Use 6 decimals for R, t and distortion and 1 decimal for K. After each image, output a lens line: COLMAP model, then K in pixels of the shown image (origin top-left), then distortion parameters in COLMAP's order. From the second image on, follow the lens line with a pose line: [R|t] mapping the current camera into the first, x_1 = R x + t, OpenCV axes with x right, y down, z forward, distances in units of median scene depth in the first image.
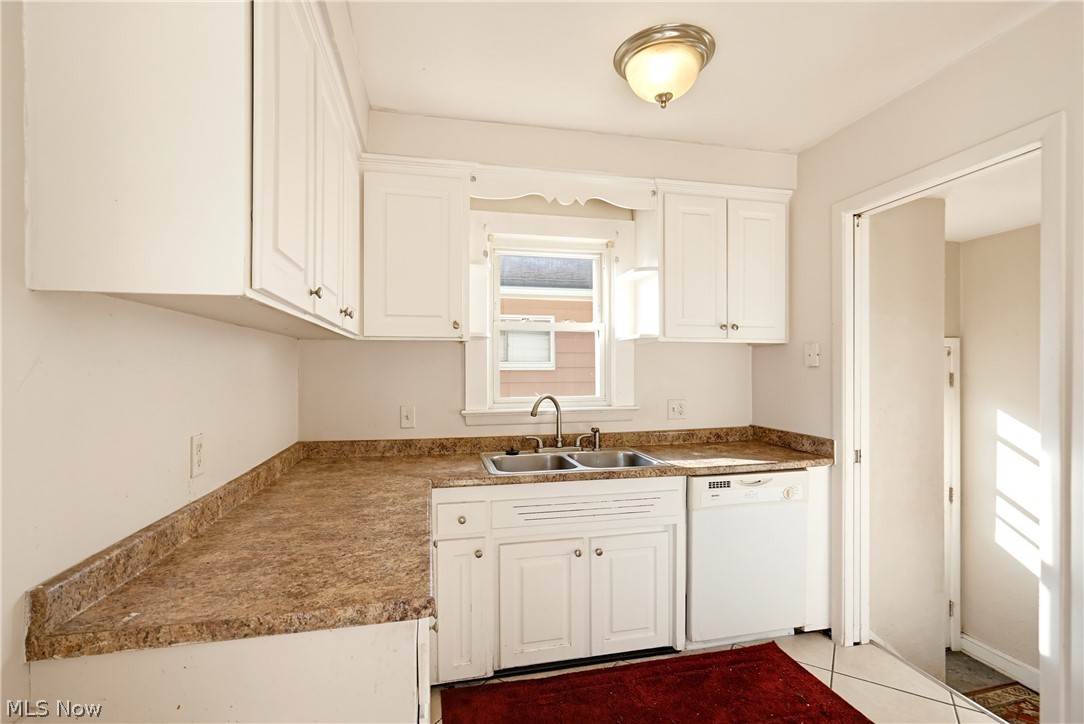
lens RADIAL K [[500.7, 0, 543.9], [0, 500.7, 368.9], [0, 0, 1]] dist [-0.000877, 0.002828]
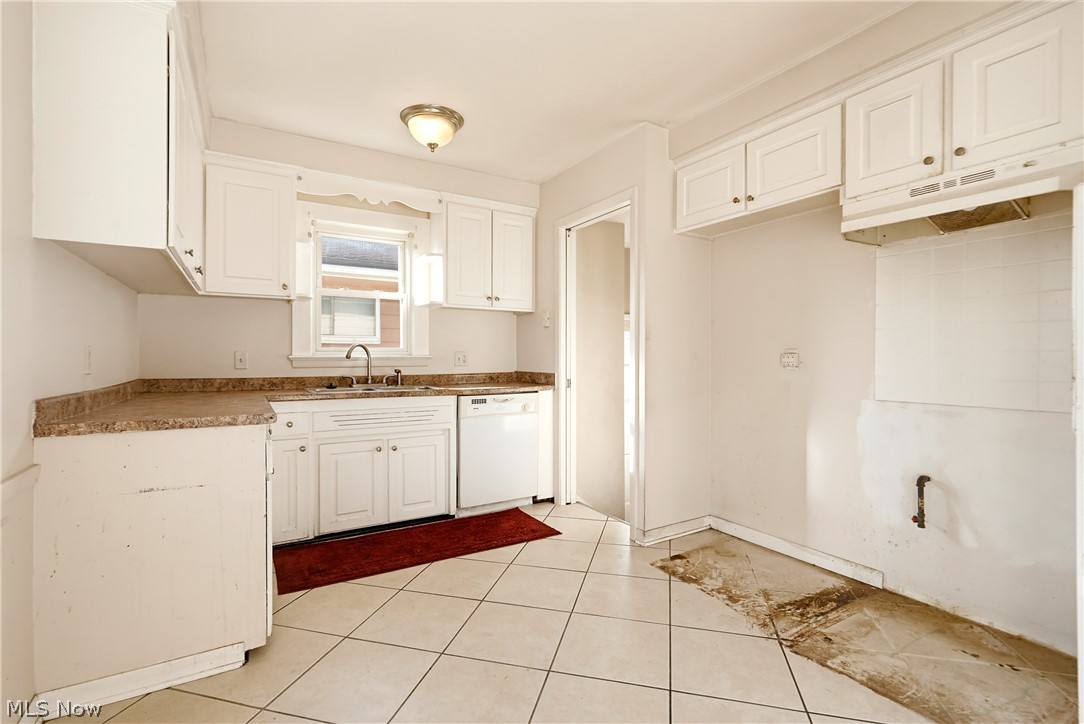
lens RADIAL K [[500.7, 0, 541.7], [0, 500.7, 358.4], [0, 0, 1]] dist [-0.000877, 0.002828]
pose [[0.951771, 0.004007, 0.306784, 0.066110], [-0.003940, 0.999992, -0.000837, 0.099429], [-0.306785, -0.000412, 0.951779, -0.471049]]
